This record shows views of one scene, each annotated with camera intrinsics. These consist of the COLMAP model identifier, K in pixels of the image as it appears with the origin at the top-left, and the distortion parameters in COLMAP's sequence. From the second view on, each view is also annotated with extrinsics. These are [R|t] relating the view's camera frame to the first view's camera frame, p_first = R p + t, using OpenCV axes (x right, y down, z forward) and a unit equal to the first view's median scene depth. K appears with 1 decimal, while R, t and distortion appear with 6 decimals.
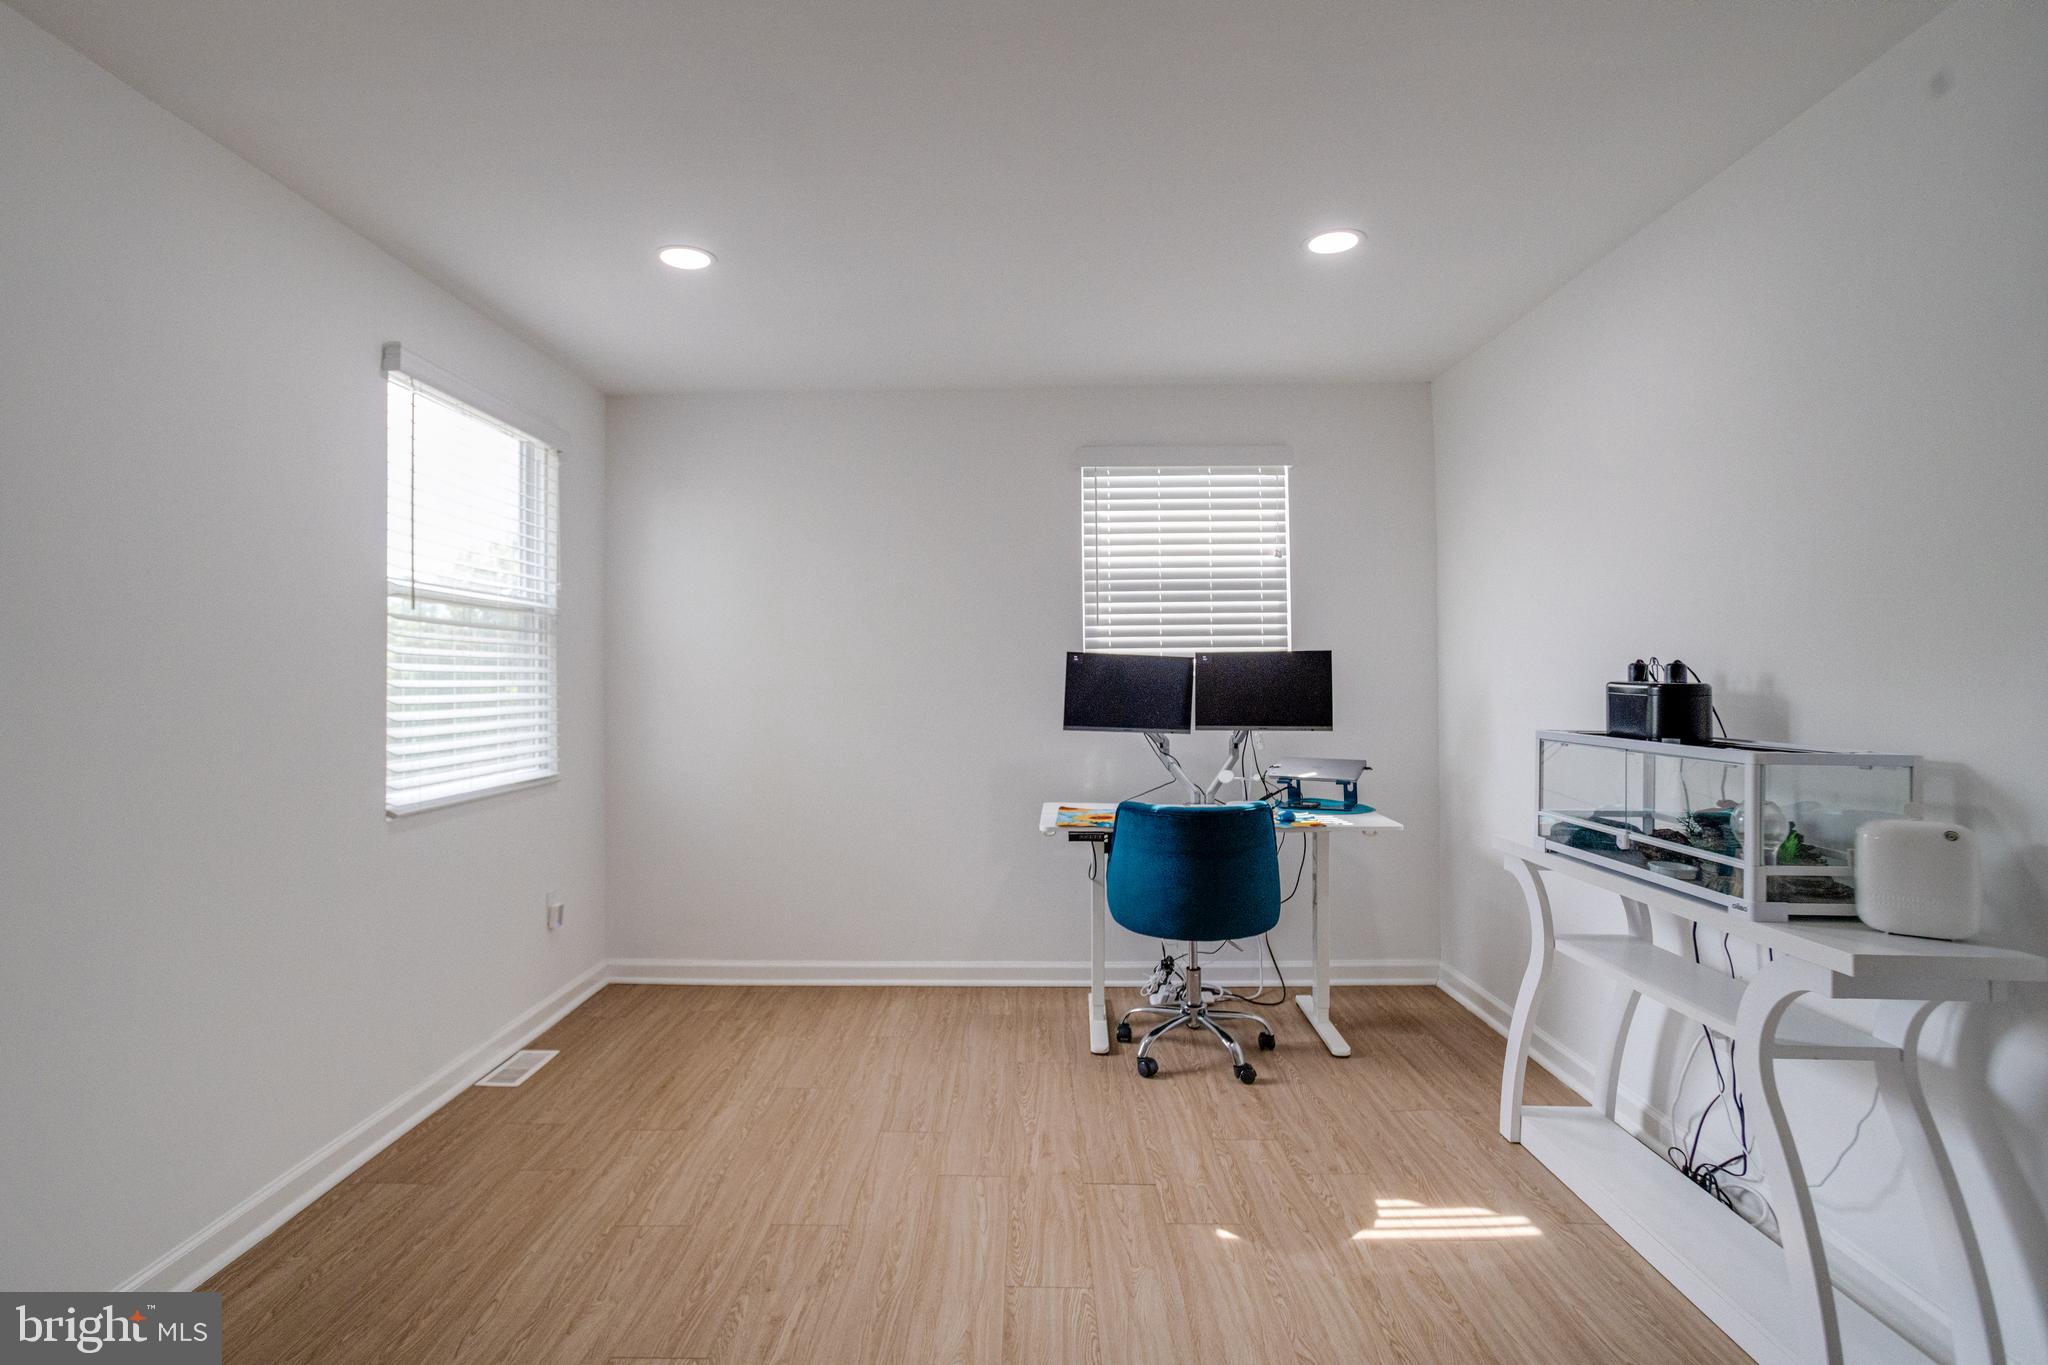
lens RADIAL K [[1007.3, 0, 994.7], [0, 1007.3, 685.0], [0, 0, 1]] dist [-0.042848, 0.031242]
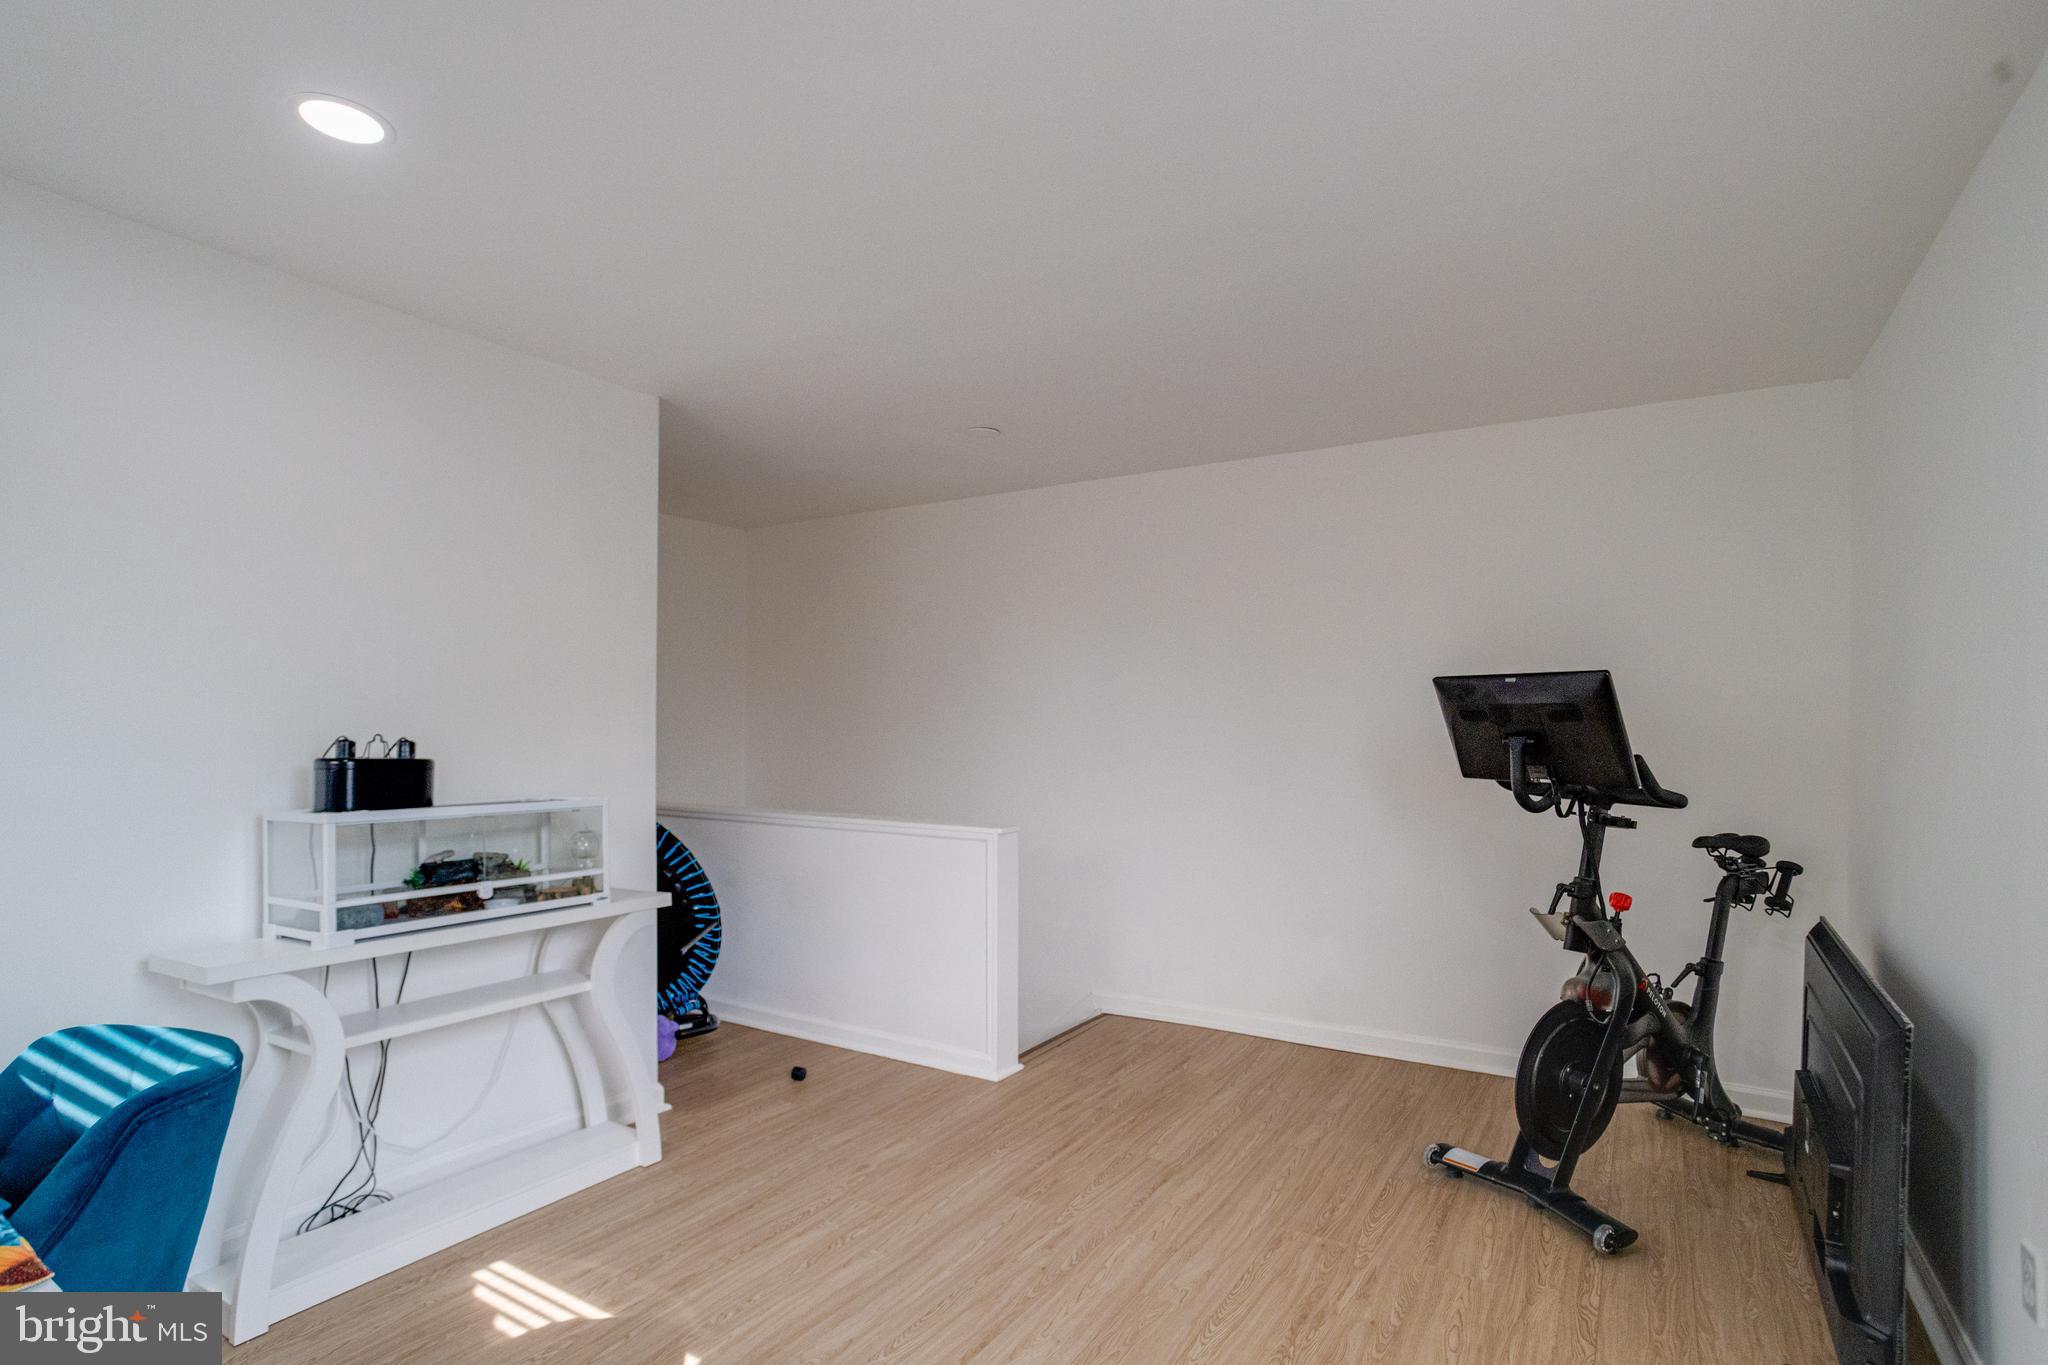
lens RADIAL K [[1002.0, 0, 1006.3], [0, 1002.0, 701.0], [0, 0, 1]] dist [-0.049001, 0.037192]
pose [[-0.860122, 0.014974, 0.509868, -0.445933], [0.003234, 0.999709, -0.023906, -0.036541], [-0.510078, -0.018913, -0.859920, 1.479287]]
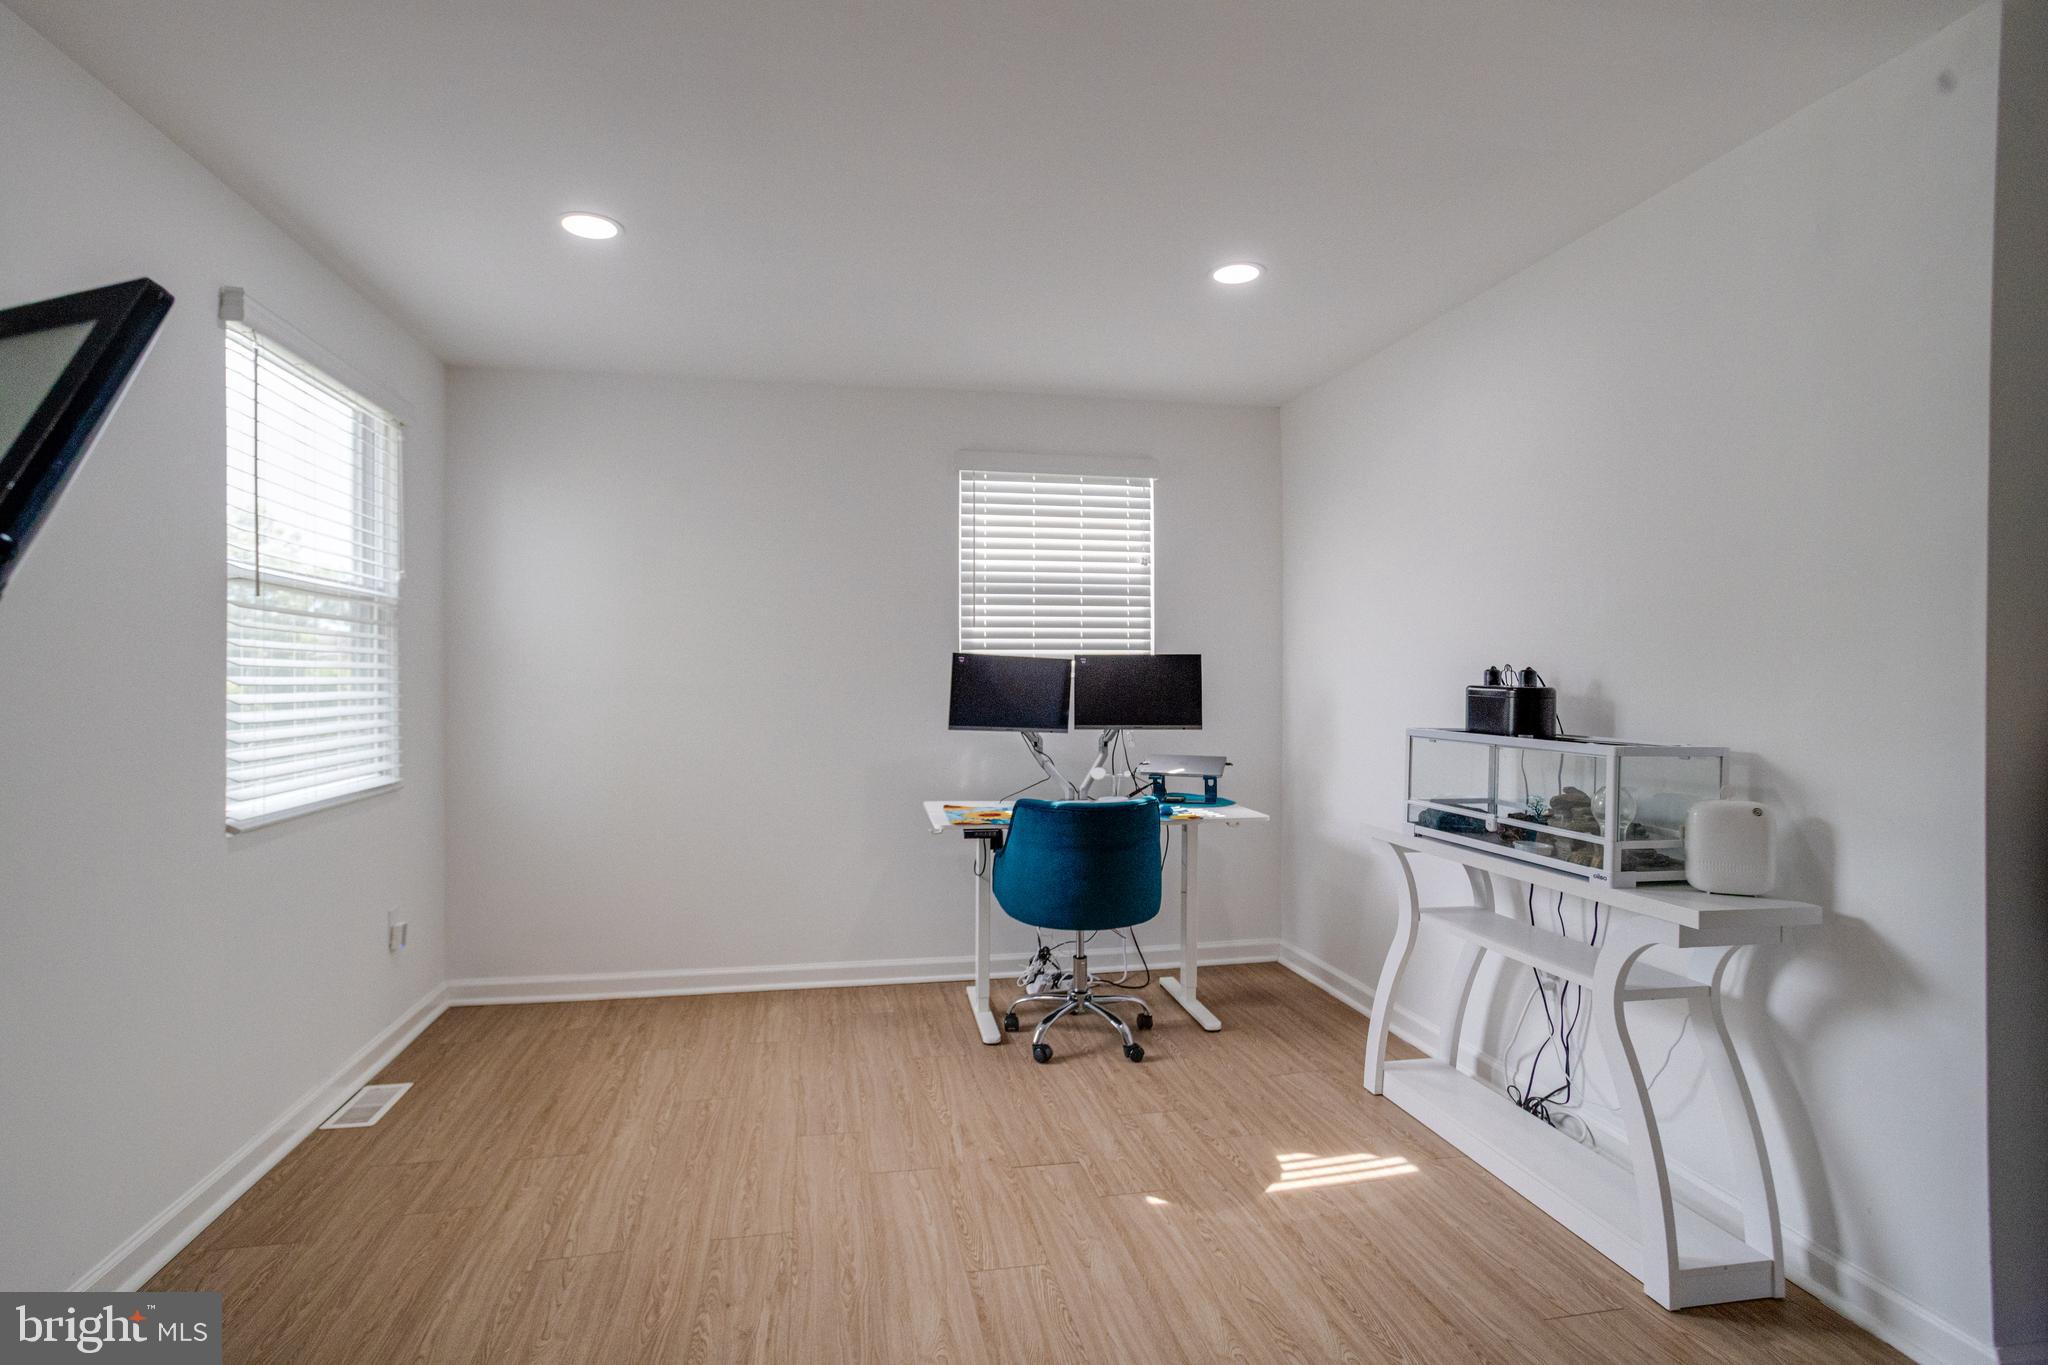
lens RADIAL K [[1002.0, 0, 1006.3], [0, 1002.0, 701.0], [0, 0, 1]] dist [-0.049001, 0.037192]
pose [[0.975910, 0.001637, 0.218165, -0.141340], [-0.005252, 0.999858, 0.015993, -0.000929], [-0.218108, -0.016753, 0.975781, 0.004684]]
